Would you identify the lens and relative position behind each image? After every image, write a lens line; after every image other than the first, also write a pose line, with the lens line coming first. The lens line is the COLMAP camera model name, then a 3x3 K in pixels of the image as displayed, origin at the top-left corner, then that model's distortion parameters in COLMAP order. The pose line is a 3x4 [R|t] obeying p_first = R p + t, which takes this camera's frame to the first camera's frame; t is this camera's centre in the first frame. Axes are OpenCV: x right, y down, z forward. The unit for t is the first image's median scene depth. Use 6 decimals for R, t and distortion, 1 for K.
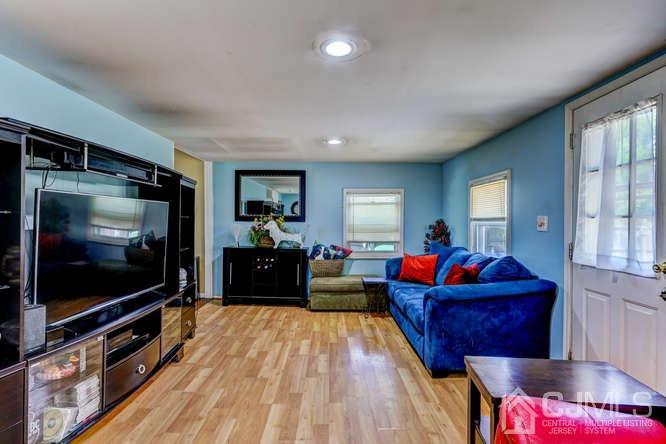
lens RADIAL K [[334.5, 0, 332.4], [0, 334.5, 219.2], [0, 0, 1]] dist [0.000137, 0.000011]
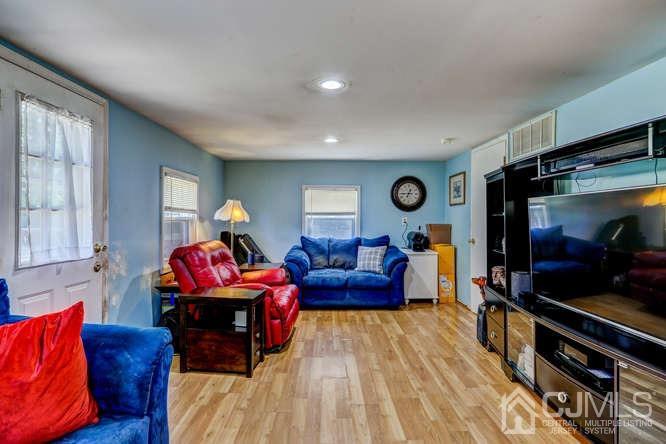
lens RADIAL K [[334.5, 0, 332.9], [0, 334.5, 218.1], [0, 0, 1]] dist [0.000137, 0.000011]
pose [[-0.999854, -0.012751, -0.011411, 0.020676], [-0.012780, 0.999915, 0.002522, 0.004720], [0.011377, 0.002667, -0.999932, 2.044852]]
